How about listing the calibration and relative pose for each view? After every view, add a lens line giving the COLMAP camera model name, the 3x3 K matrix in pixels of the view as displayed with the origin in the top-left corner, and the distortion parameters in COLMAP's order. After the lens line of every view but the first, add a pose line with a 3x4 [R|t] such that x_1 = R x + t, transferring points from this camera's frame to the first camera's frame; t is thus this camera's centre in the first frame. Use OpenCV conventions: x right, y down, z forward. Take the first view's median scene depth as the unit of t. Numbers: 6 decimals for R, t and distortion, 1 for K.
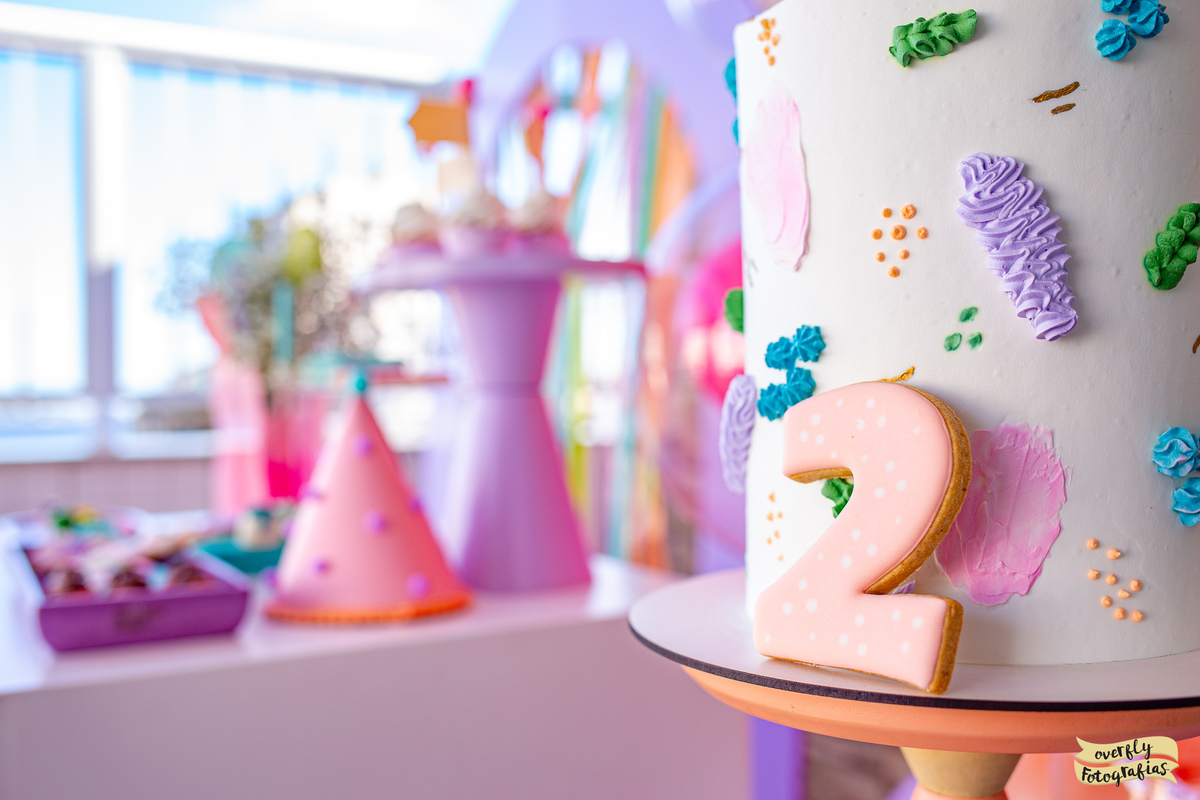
lens RADIAL K [[1230.5, 0, 600.0], [0, 1230.5, 400.0], [0, 0, 1]] dist [-0.088482, 0.182941]
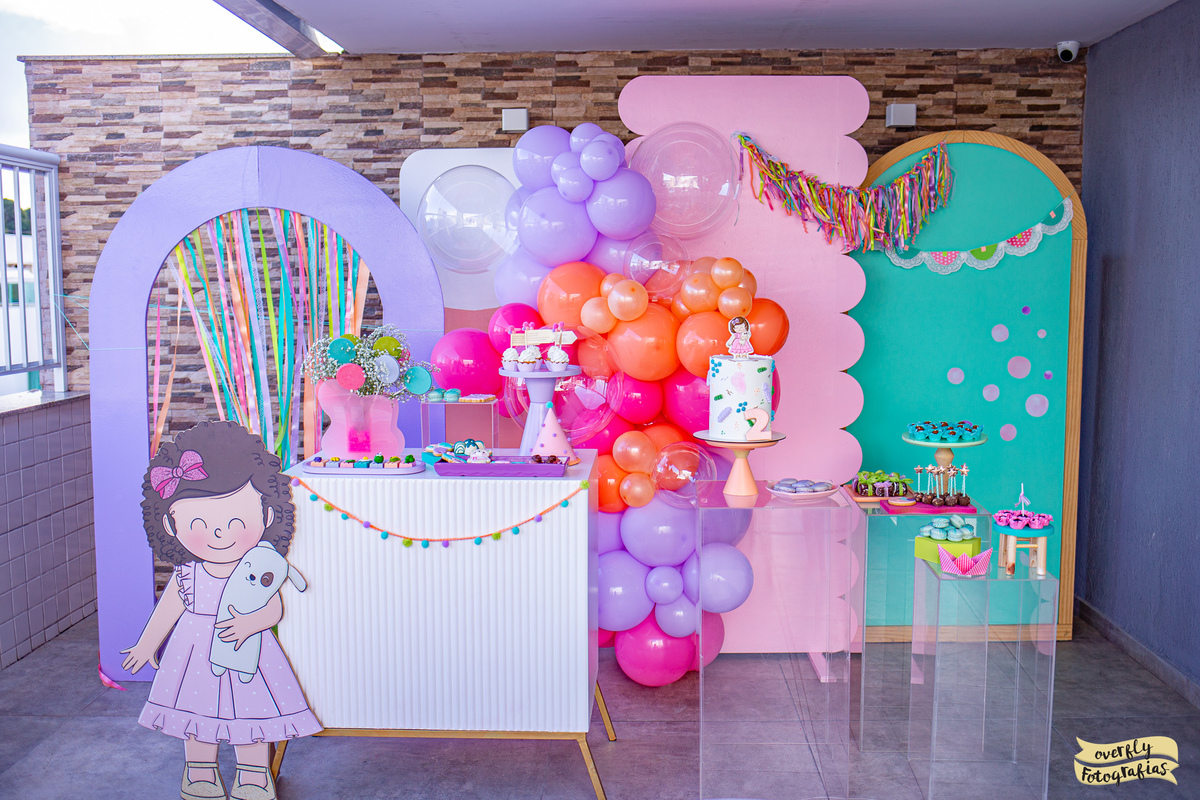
lens RADIAL K [[1230.5, 0, 600.0], [0, 1230.5, 400.0], [0, 0, 1]] dist [-0.088482, 0.182941]
pose [[0.523561, -0.085697, 0.847667, -7.983818], [-0.000920, 0.994871, 0.101147, -0.984742], [-0.851988, -0.053736, 0.520797, -2.693017]]
